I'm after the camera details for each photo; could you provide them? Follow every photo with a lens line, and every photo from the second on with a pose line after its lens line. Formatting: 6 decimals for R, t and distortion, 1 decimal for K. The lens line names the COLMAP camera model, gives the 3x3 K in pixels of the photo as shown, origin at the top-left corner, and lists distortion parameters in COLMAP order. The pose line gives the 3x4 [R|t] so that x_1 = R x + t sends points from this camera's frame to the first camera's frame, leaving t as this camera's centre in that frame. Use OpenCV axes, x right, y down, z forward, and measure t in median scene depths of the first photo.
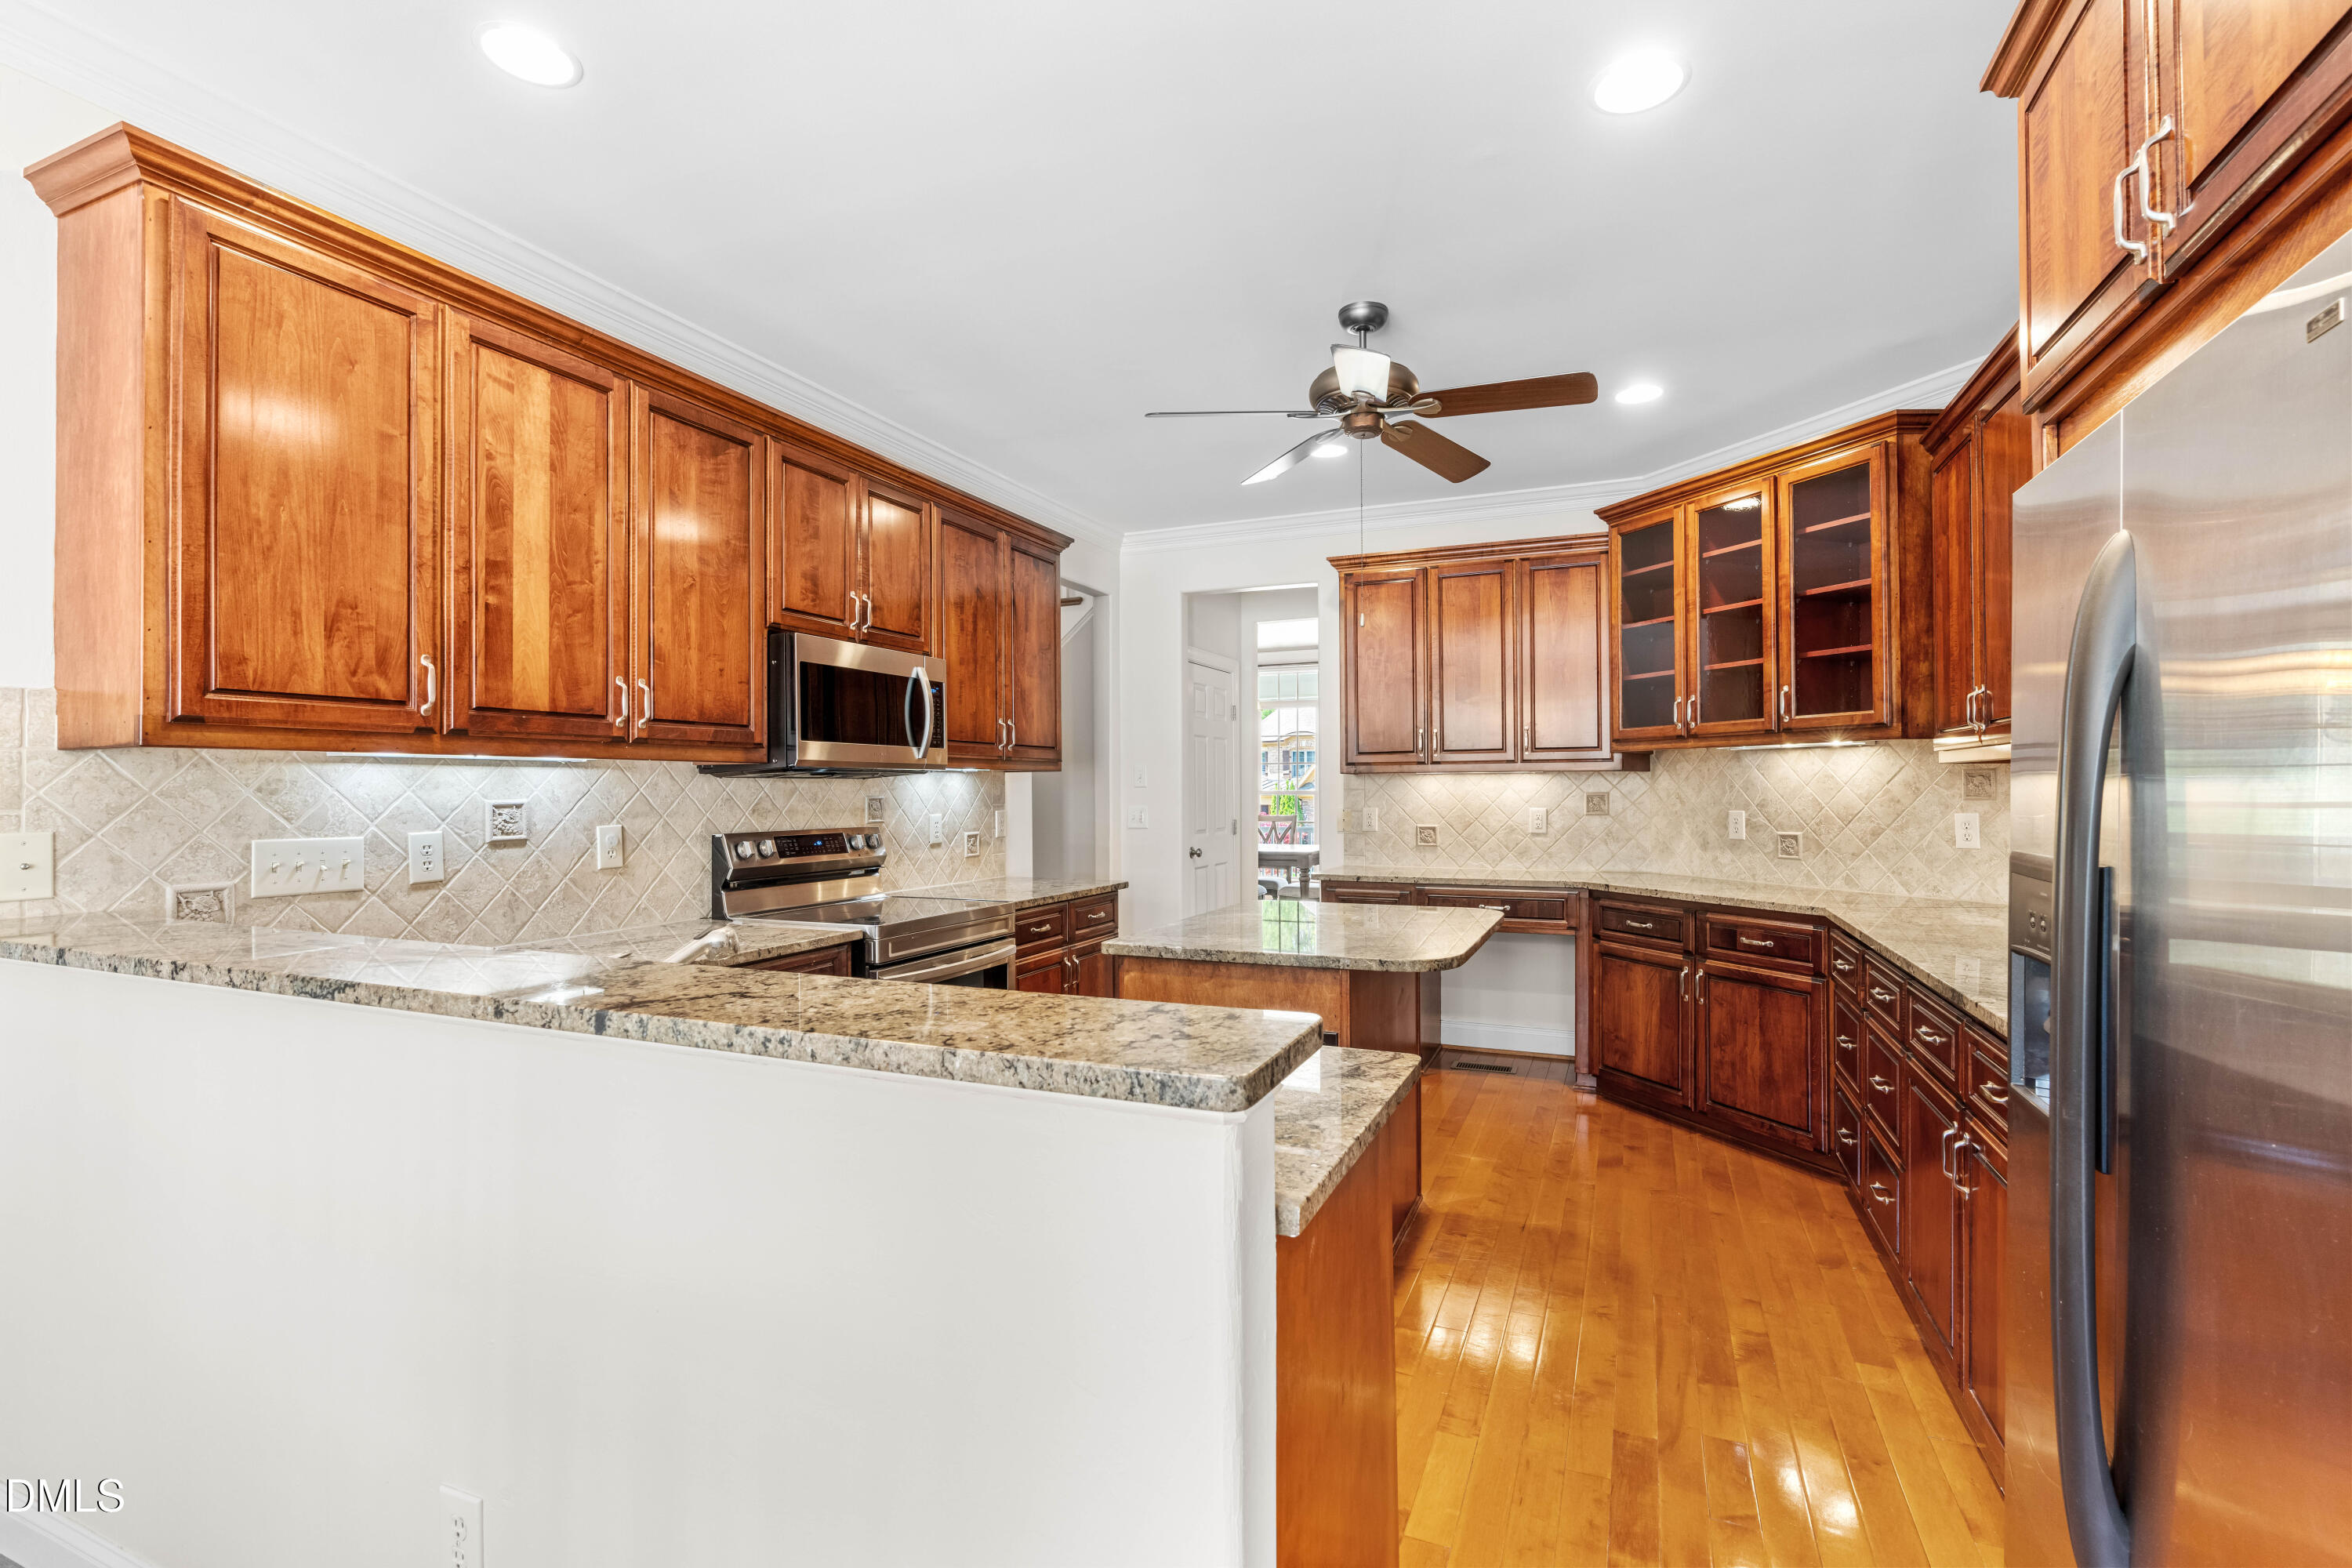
lens RADIAL K [[1064.2, 0, 1181.1], [0, 1064.2, 779.2], [0, 0, 1]] dist [-0.008418, 0.003466]
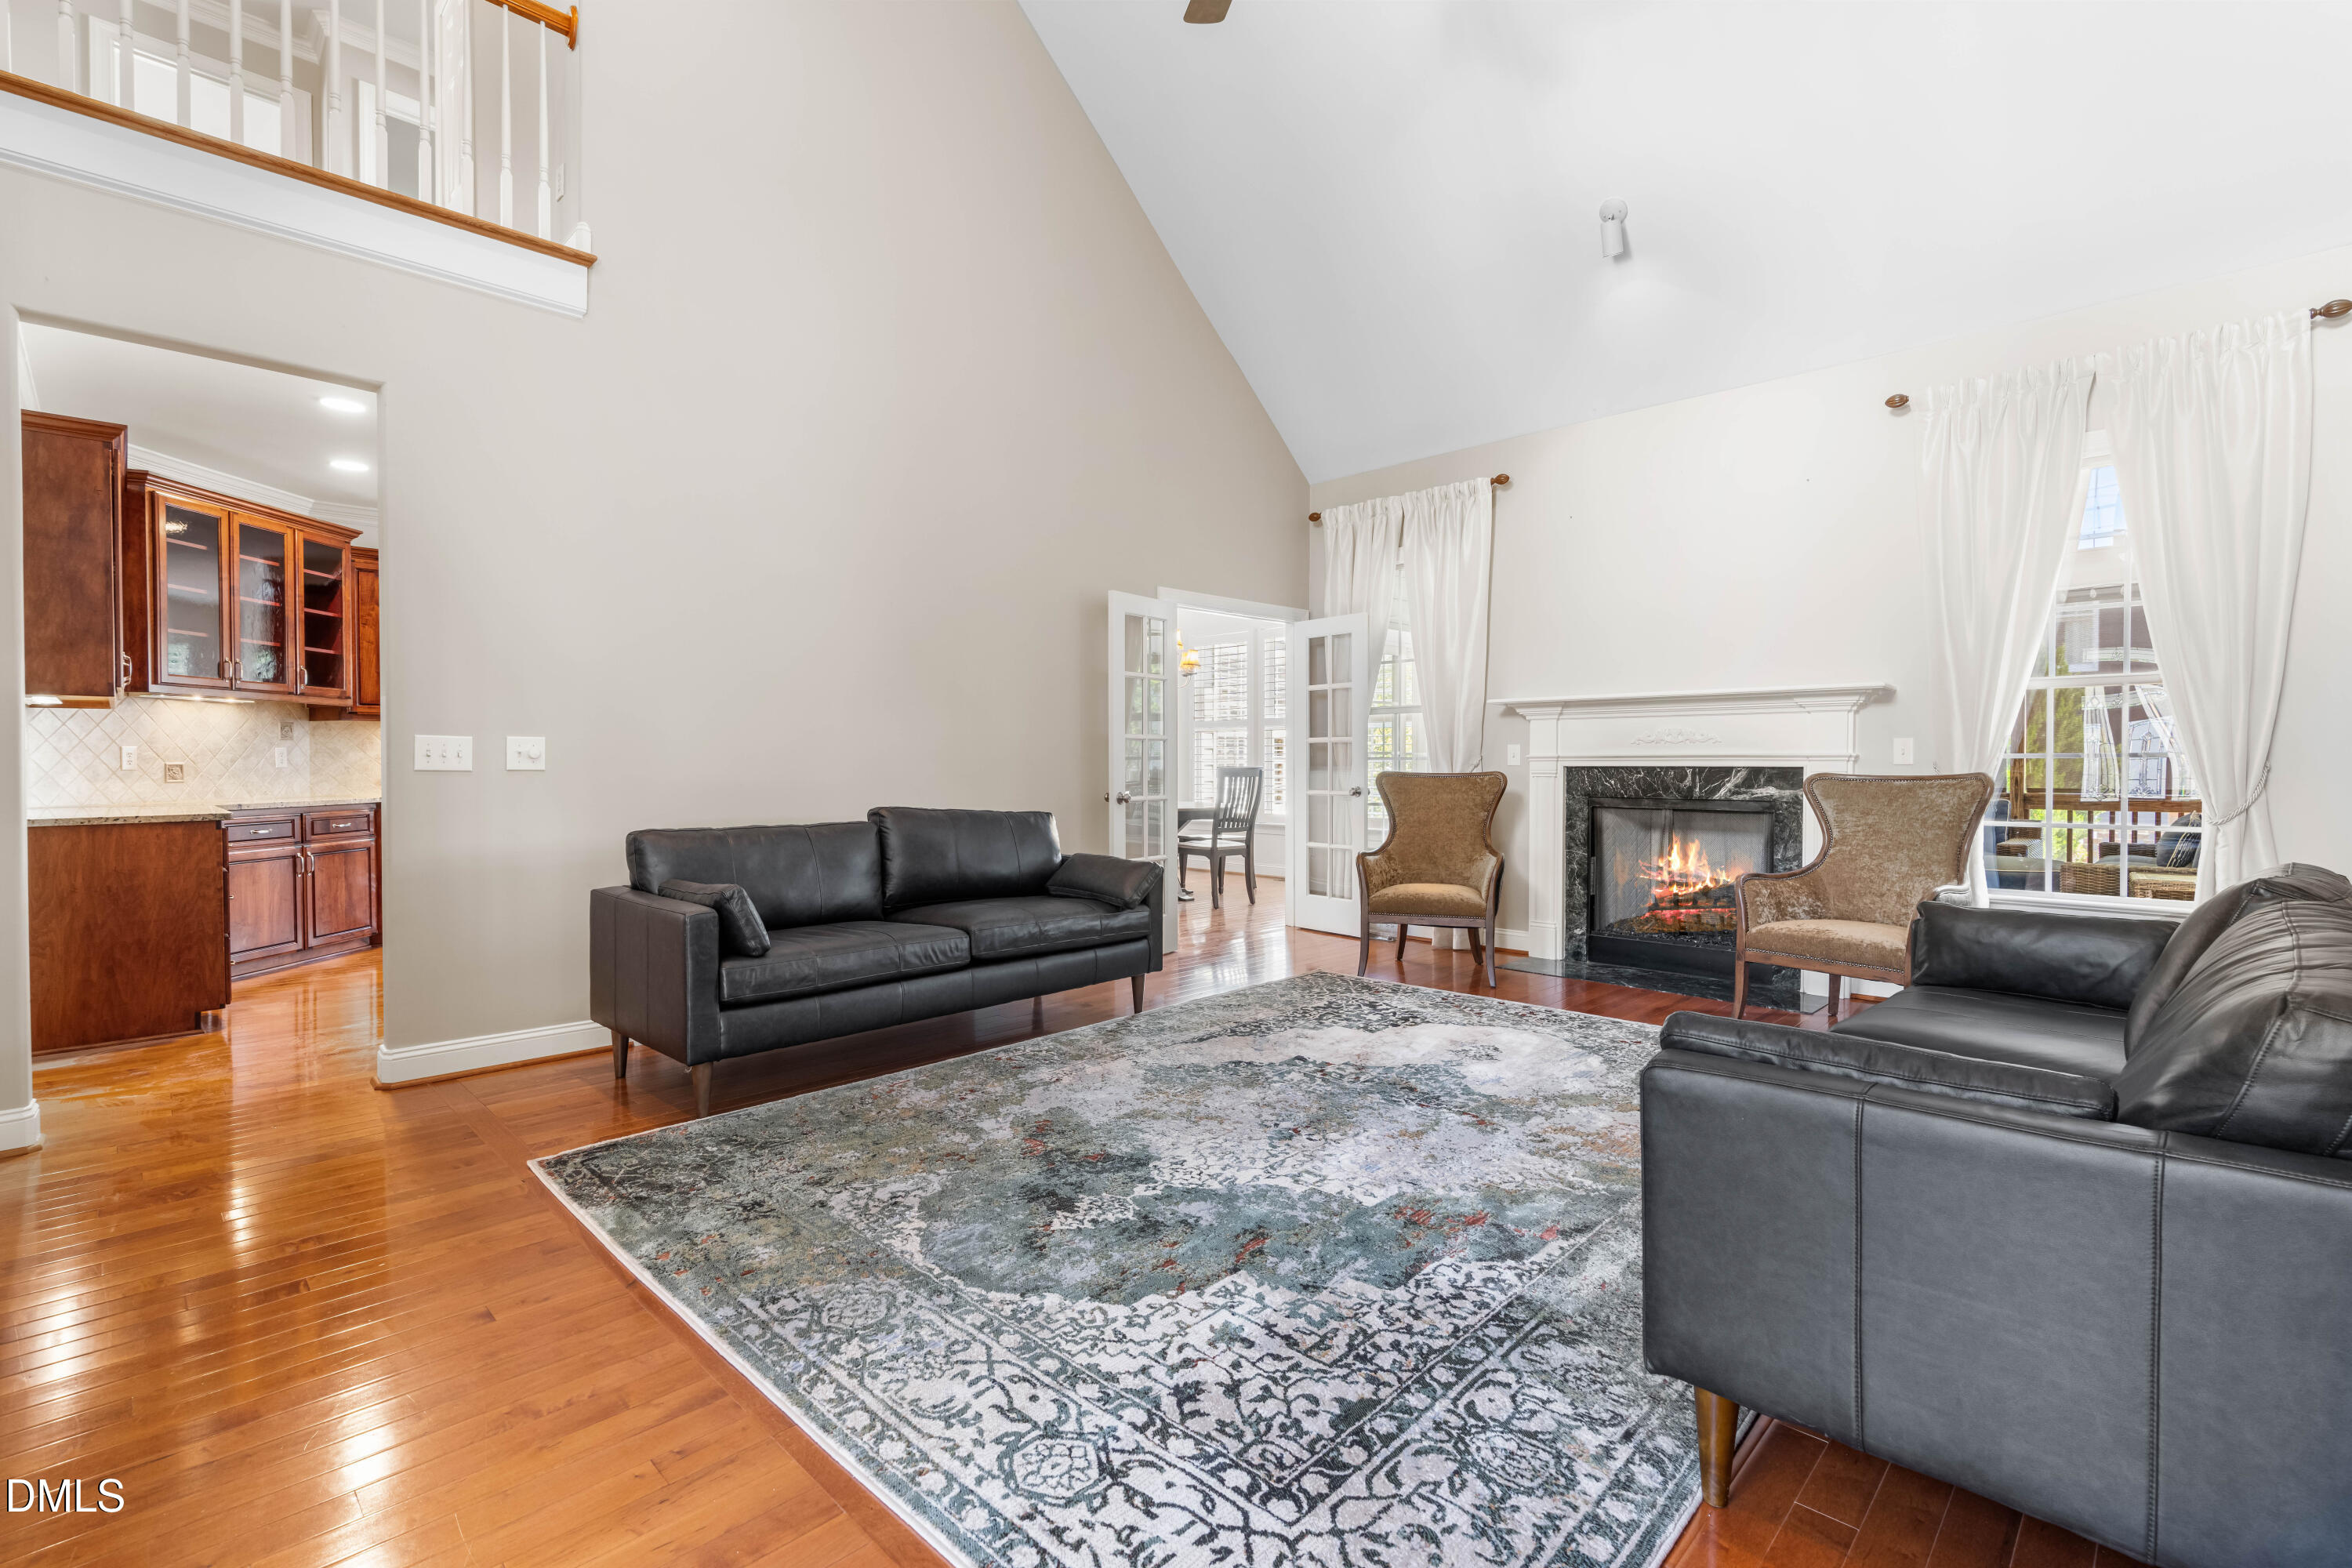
lens RADIAL K [[1064.2, 0, 1181.1], [0, 1064.2, 789.5], [0, 0, 1]] dist [-0.008418, 0.003466]
pose [[-0.928537, -0.002987, 0.371228, -1.088271], [0.003106, 0.999870, 0.015815, 0.066373], [-0.371227, 0.015838, -0.928407, 1.757711]]
